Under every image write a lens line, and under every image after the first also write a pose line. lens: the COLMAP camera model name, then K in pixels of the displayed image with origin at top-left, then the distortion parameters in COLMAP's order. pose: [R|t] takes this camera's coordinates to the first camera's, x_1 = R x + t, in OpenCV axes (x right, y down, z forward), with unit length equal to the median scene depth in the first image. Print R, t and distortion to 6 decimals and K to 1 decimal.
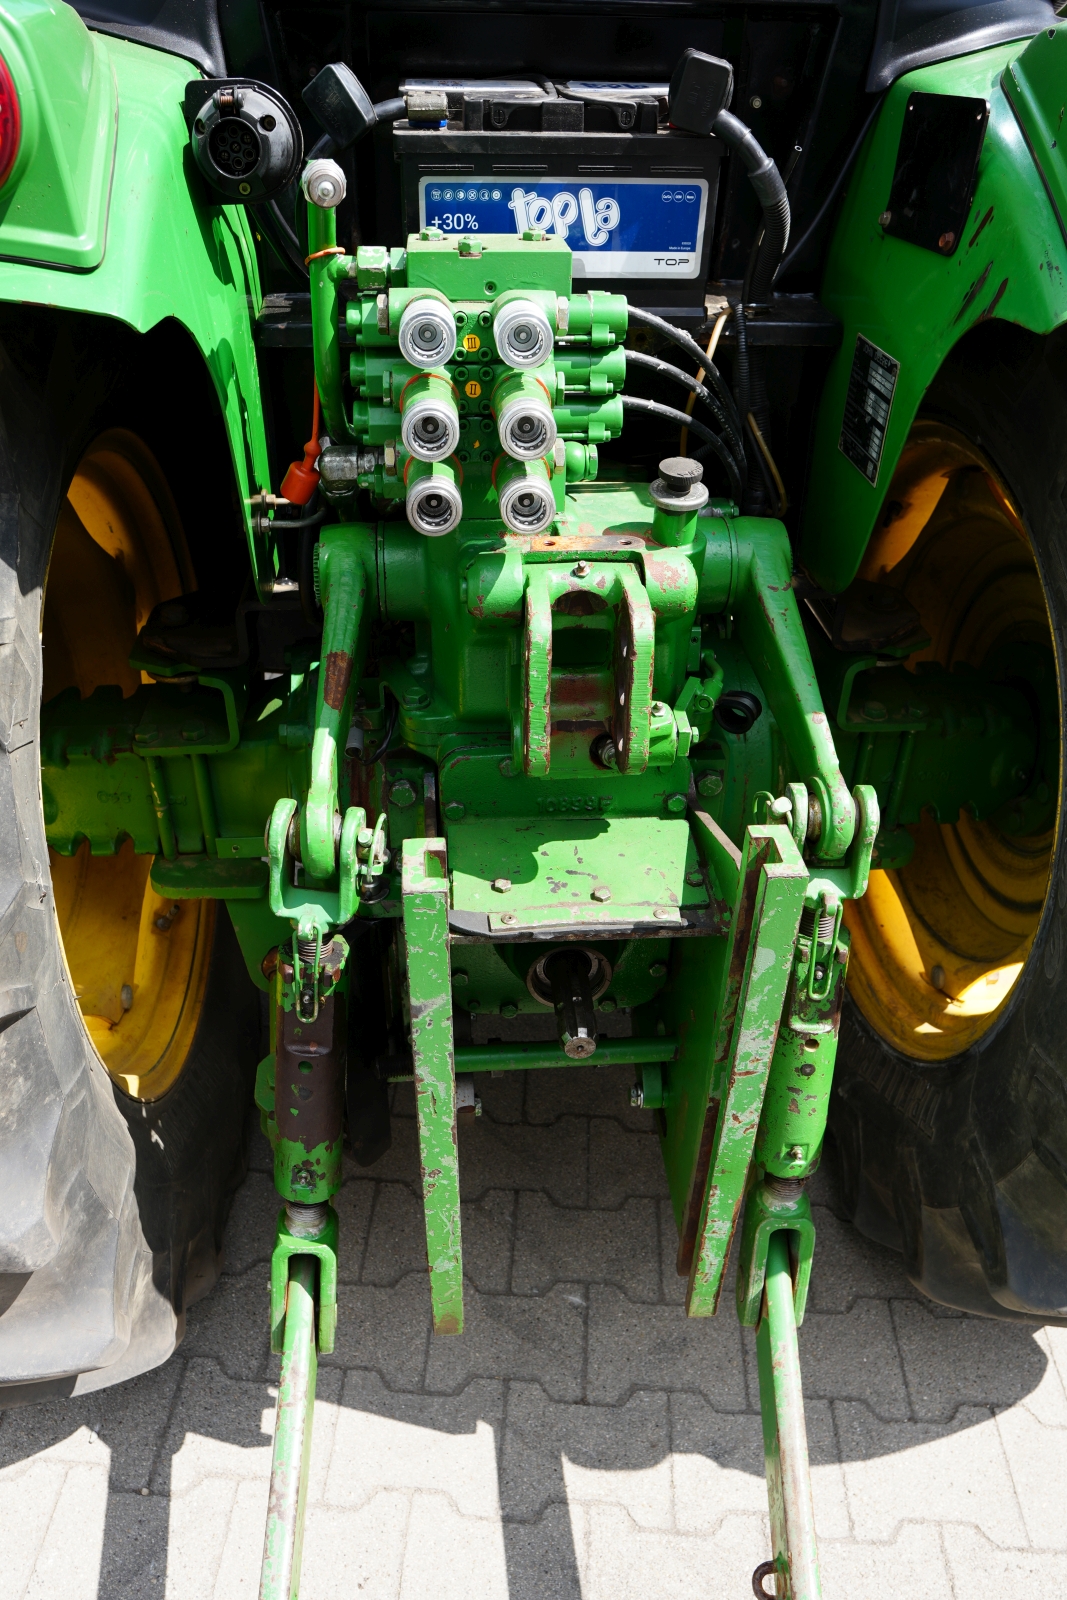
lens RADIAL K [[1159.9, 0, 532.2], [0, 1159.9, 861.1], [0, 0, 1]] dist [-0.030093, 0.000730]
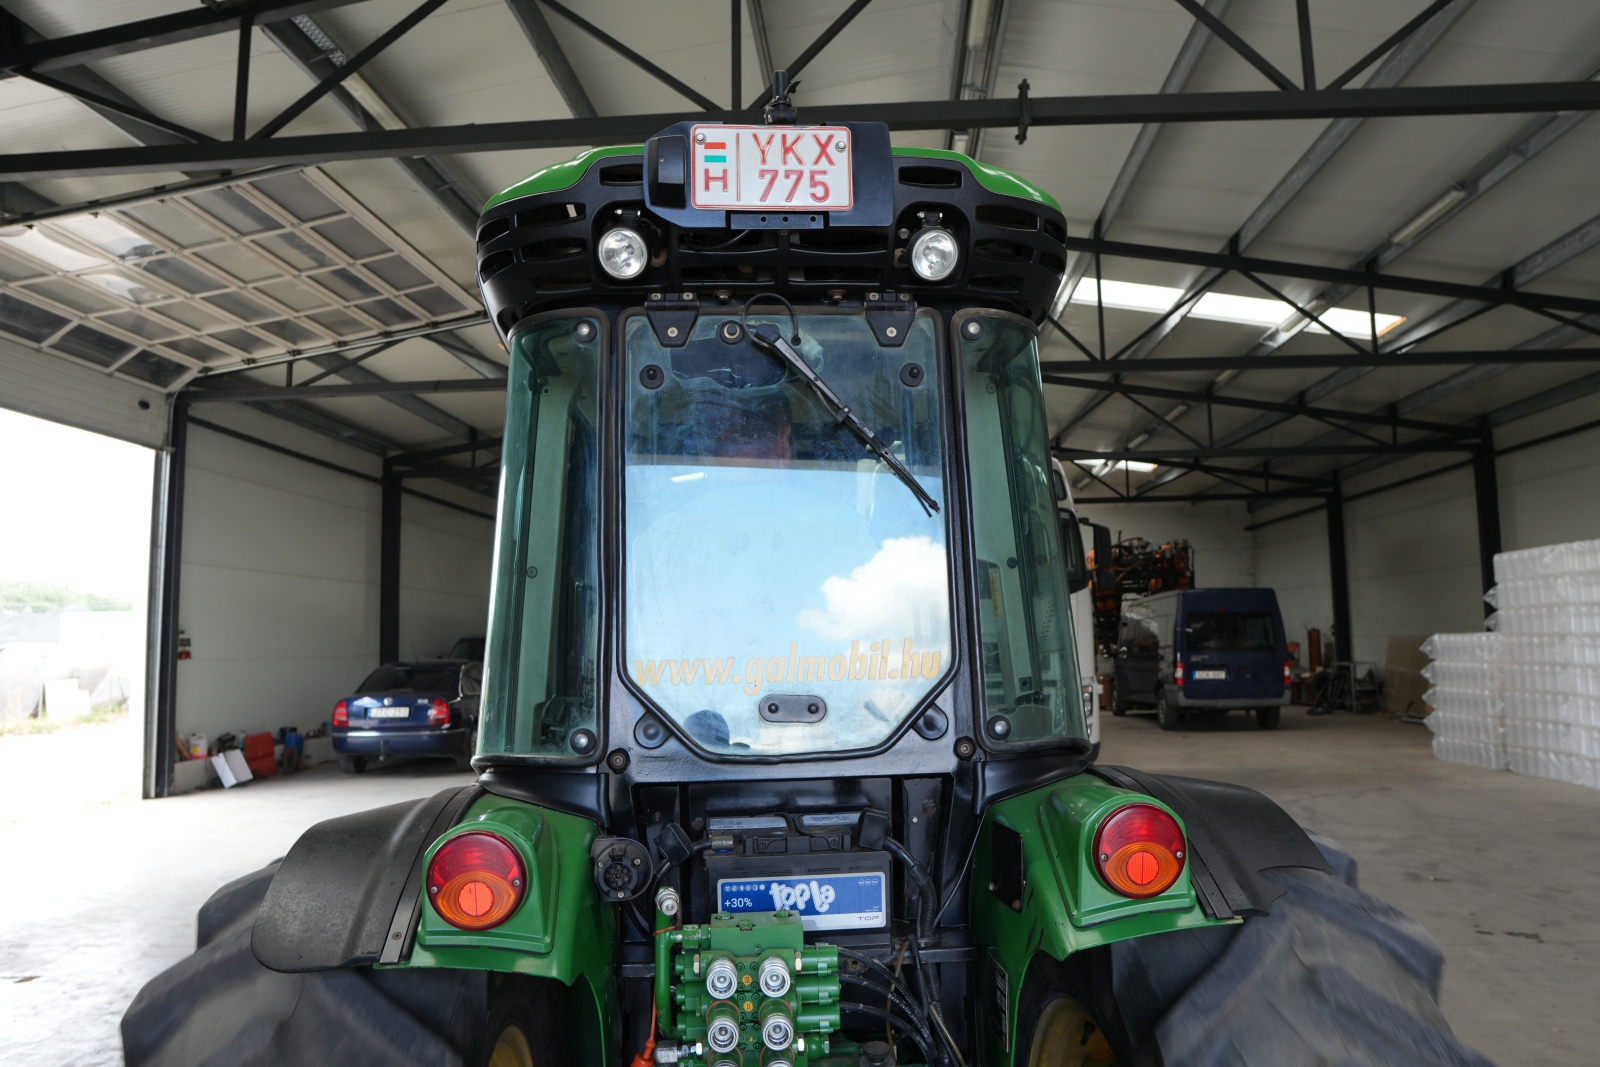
lens RADIAL K [[1159.9, 0, 800.0], [0, 1159.9, 533.5], [0, 0, 1]] dist [-0.030093, 0.000730]
pose [[0.998798, -0.048942, -0.002739, 0.056589], [0.034308, 0.737882, -0.674057, 0.201976], [0.035011, 0.673153, 0.738674, -0.642511]]
